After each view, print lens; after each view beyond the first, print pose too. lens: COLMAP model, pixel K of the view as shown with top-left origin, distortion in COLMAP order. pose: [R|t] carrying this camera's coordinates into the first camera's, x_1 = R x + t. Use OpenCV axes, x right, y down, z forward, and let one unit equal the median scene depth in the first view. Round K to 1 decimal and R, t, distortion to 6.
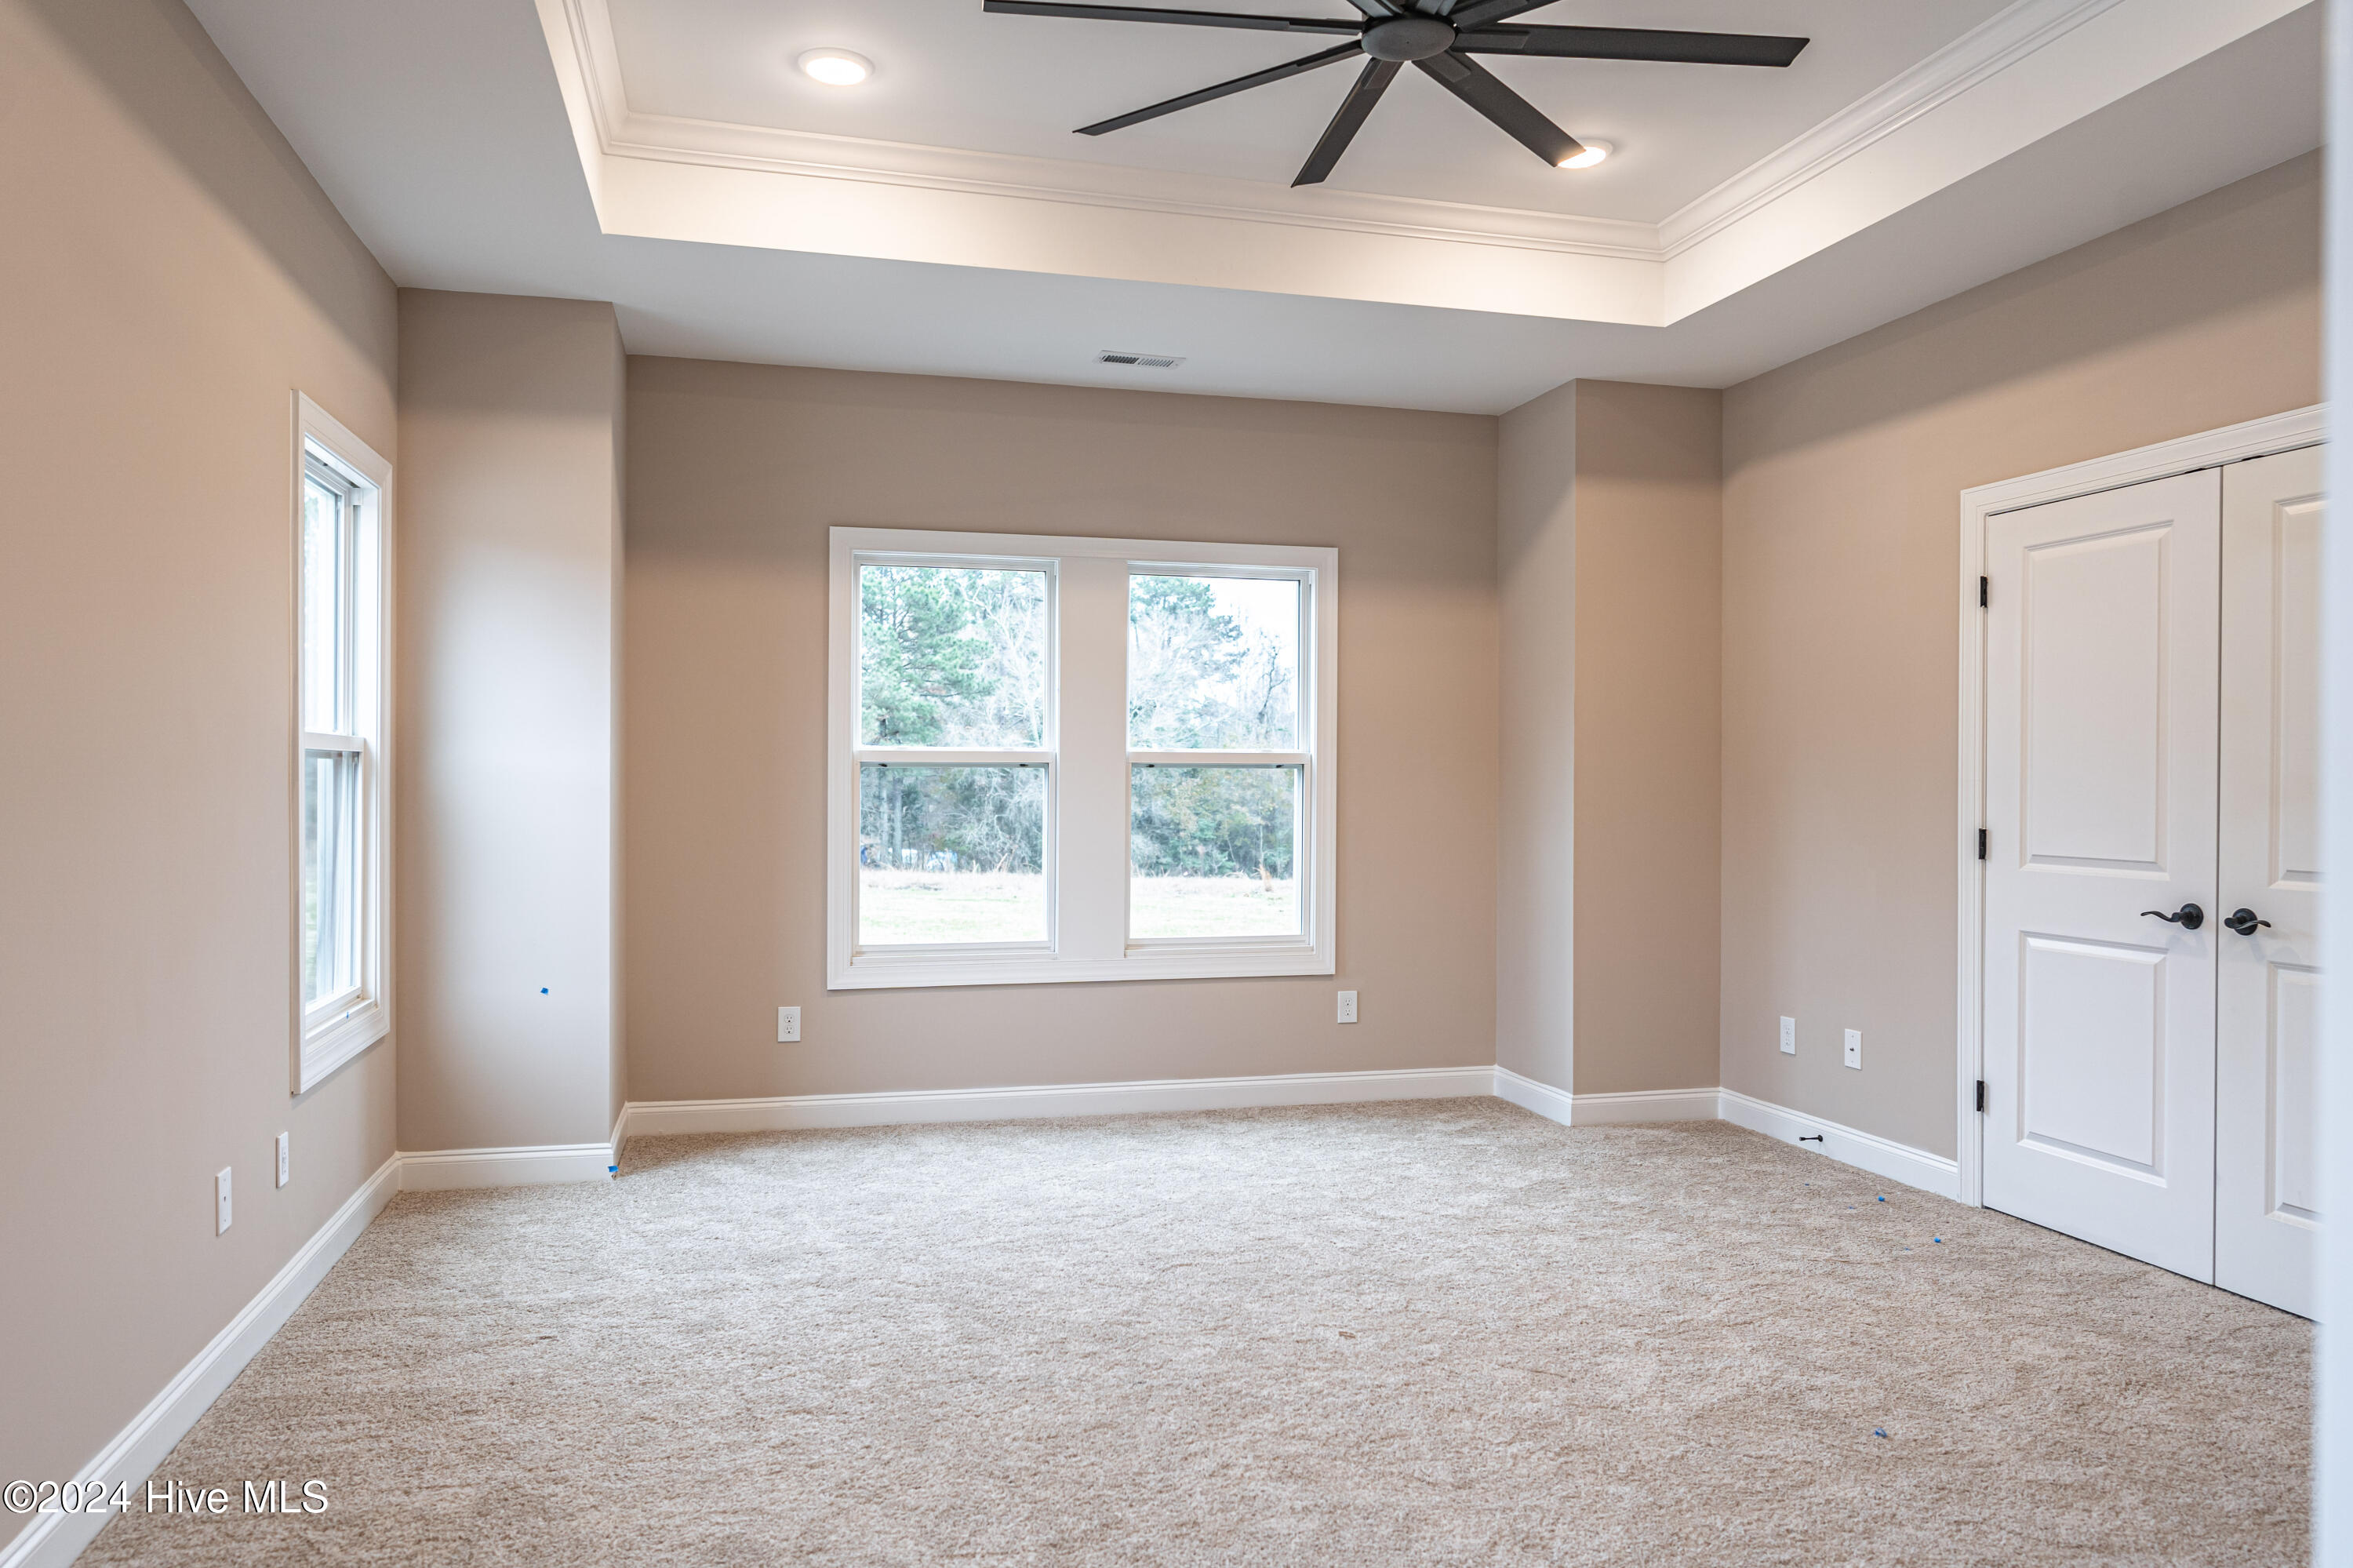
lens RADIAL K [[1564.4, 0, 1171.0], [0, 1564.4, 790.9], [0, 0, 1]] dist [-0.001768, 0.003439]
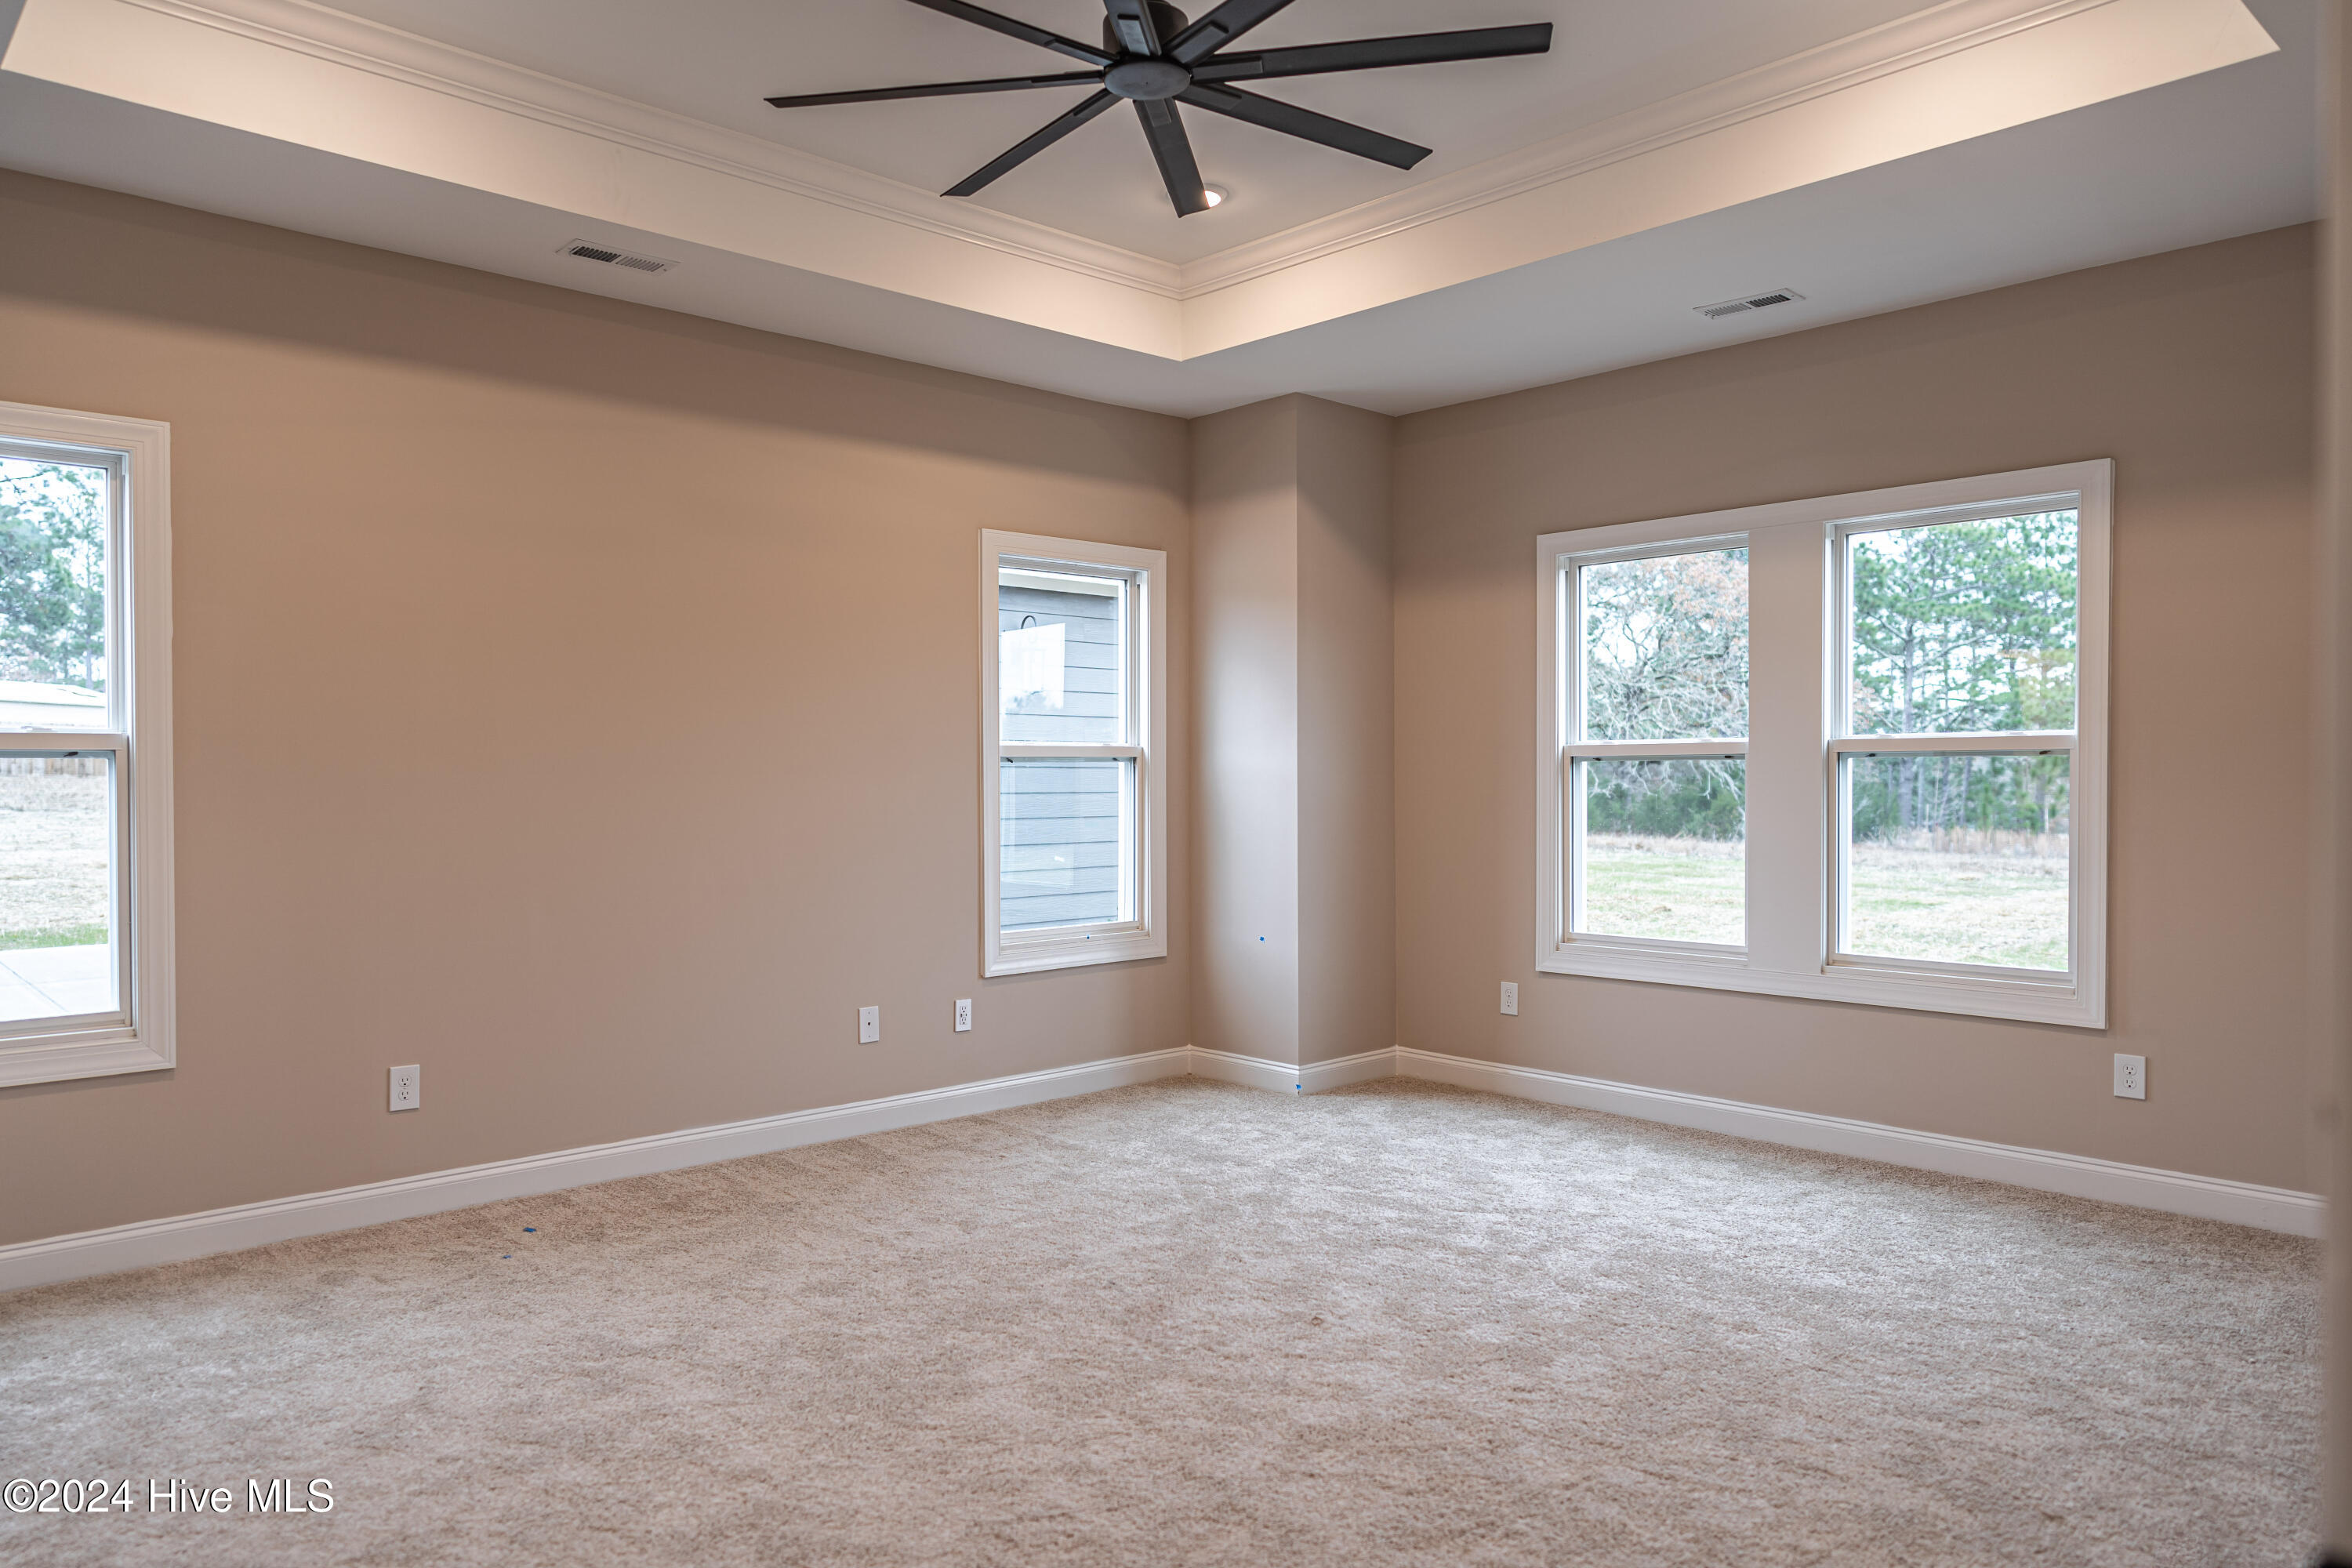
lens RADIAL K [[1577.6, 0, 1172.5], [0, 1577.6, 800.2], [0, 0, 1]] dist [0.004047, 0.002653]
pose [[0.477759, 0.009612, -0.878438, 0.659026], [-0.000465, 0.999943, 0.010689, -0.000367], [0.878491, -0.004698, 0.477736, 0.293862]]
